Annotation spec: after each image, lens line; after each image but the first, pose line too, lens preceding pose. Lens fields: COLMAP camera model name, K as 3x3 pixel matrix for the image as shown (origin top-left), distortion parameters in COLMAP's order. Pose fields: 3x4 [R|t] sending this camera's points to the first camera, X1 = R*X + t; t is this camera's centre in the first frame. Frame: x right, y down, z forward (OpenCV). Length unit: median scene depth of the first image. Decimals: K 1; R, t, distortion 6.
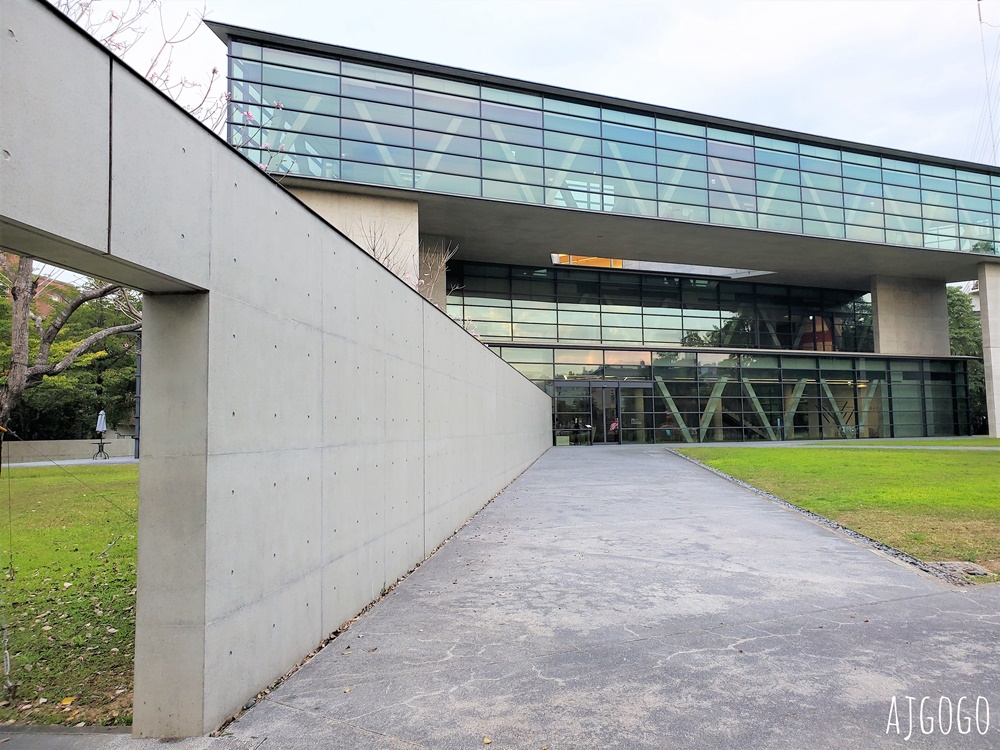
lens RADIAL K [[808.7, 0, 499.5], [0, 808.7, 332.1], [0, 0, 1]] dist [0.056740, -0.000522]
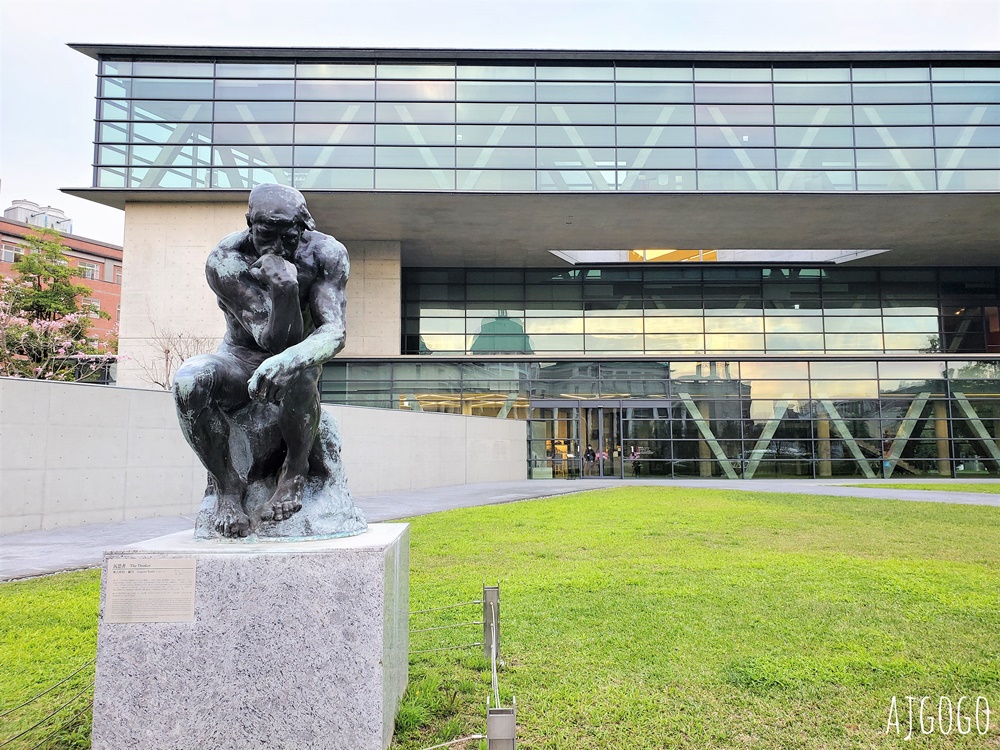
lens RADIAL K [[835.4, 0, 500.0], [0, 835.4, 375.0], [0, 0, 1]] dist [0.021431, 0.008924]
pose [[0.911130, -0.021932, -0.411536, 0.318580], [0.033740, 0.999200, 0.021448, 0.010486], [0.410736, -0.033427, 0.911141, 0.160073]]
